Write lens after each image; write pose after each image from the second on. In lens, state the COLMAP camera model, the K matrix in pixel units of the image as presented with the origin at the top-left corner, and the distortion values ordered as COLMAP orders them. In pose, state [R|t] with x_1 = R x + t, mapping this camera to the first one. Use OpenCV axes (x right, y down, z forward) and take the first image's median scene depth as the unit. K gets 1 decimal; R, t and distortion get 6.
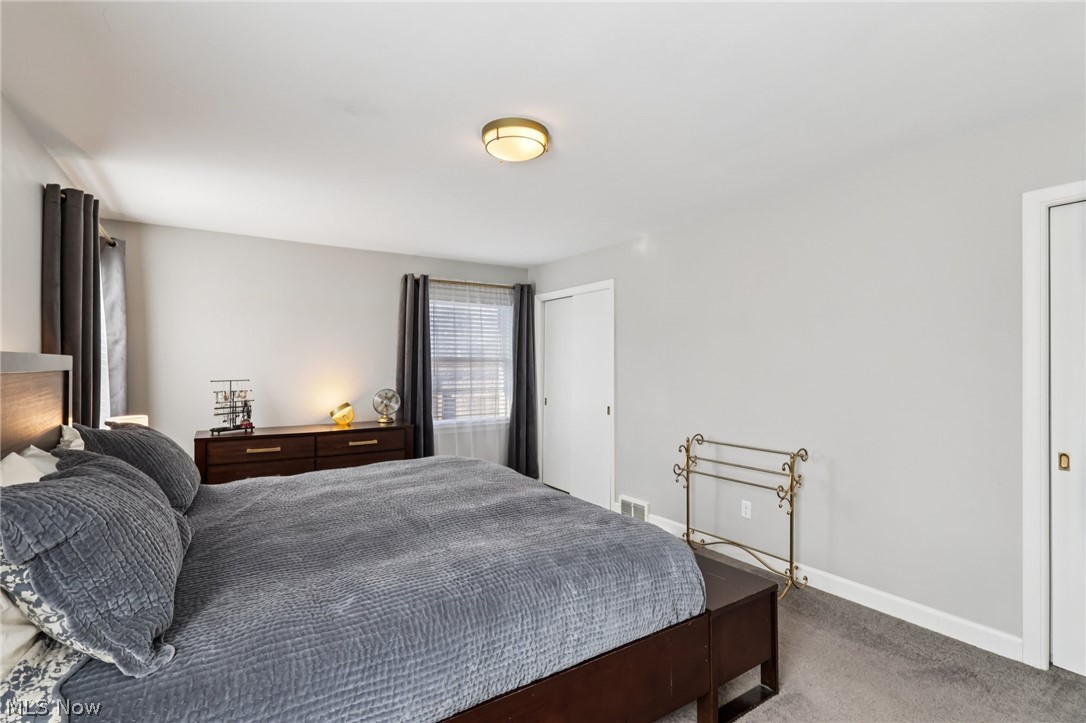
lens RADIAL K [[500.7, 0, 541.1], [0, 500.7, 357.6], [0, 0, 1]] dist [-0.003054, -0.000235]
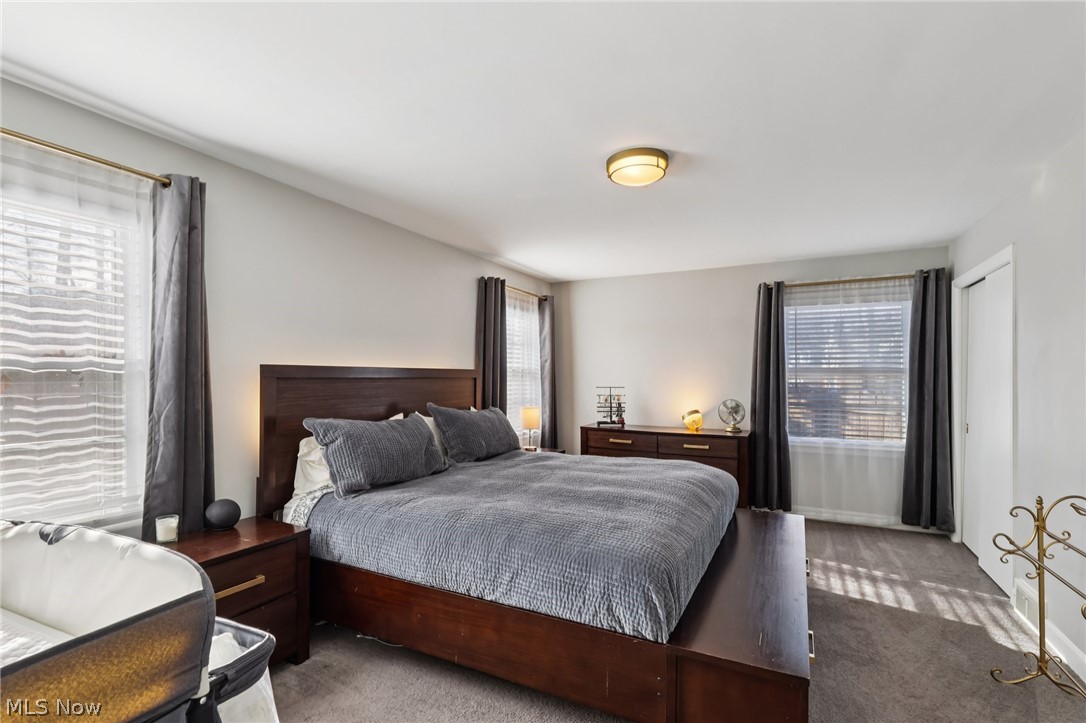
lens RADIAL K [[500.7, 0, 541.1], [0, 500.7, 357.6], [0, 0, 1]] dist [-0.003054, -0.000235]
pose [[0.500909, -0.030197, -0.864973, 0.390551], [0.007790, 0.999508, -0.030382, 0.005381], [0.865465, 0.008481, 0.500898, 0.142189]]
